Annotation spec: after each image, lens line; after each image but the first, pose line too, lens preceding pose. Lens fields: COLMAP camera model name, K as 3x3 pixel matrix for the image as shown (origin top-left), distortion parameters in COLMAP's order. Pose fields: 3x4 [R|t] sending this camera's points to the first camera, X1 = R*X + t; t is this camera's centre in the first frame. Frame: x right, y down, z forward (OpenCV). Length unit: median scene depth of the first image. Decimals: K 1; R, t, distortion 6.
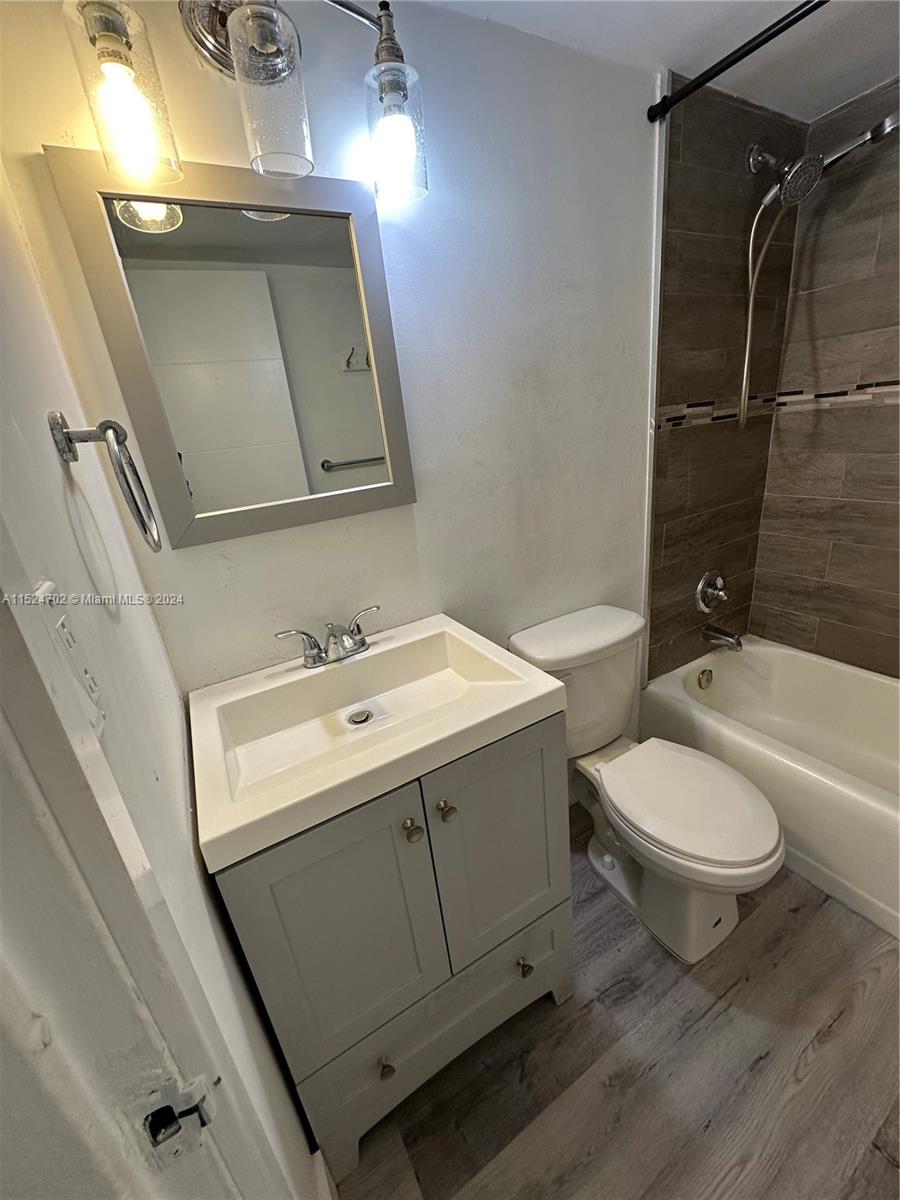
lens RADIAL K [[478.0, 0, 452.3], [0, 478.0, 601.1], [0, 0, 1]] dist [-0.003993, 0.000746]
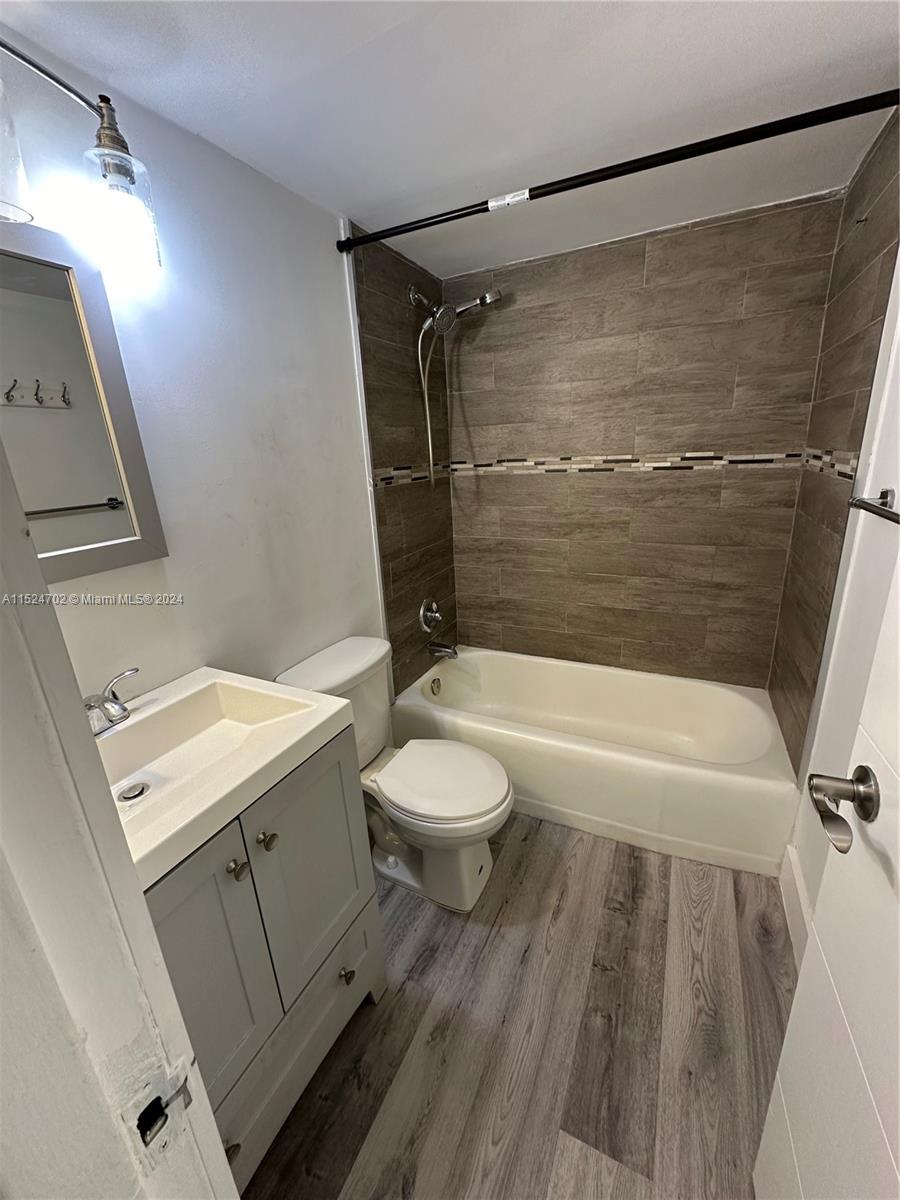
lens RADIAL K [[478.0, 0, 451.3], [0, 478.0, 600.8], [0, 0, 1]] dist [-0.003993, 0.000746]
pose [[0.832049, -0.104054, 0.544856, -0.125520], [0.154704, 0.986804, -0.047794, 0.018774], [-0.532693, 0.124058, 0.837167, -0.107647]]
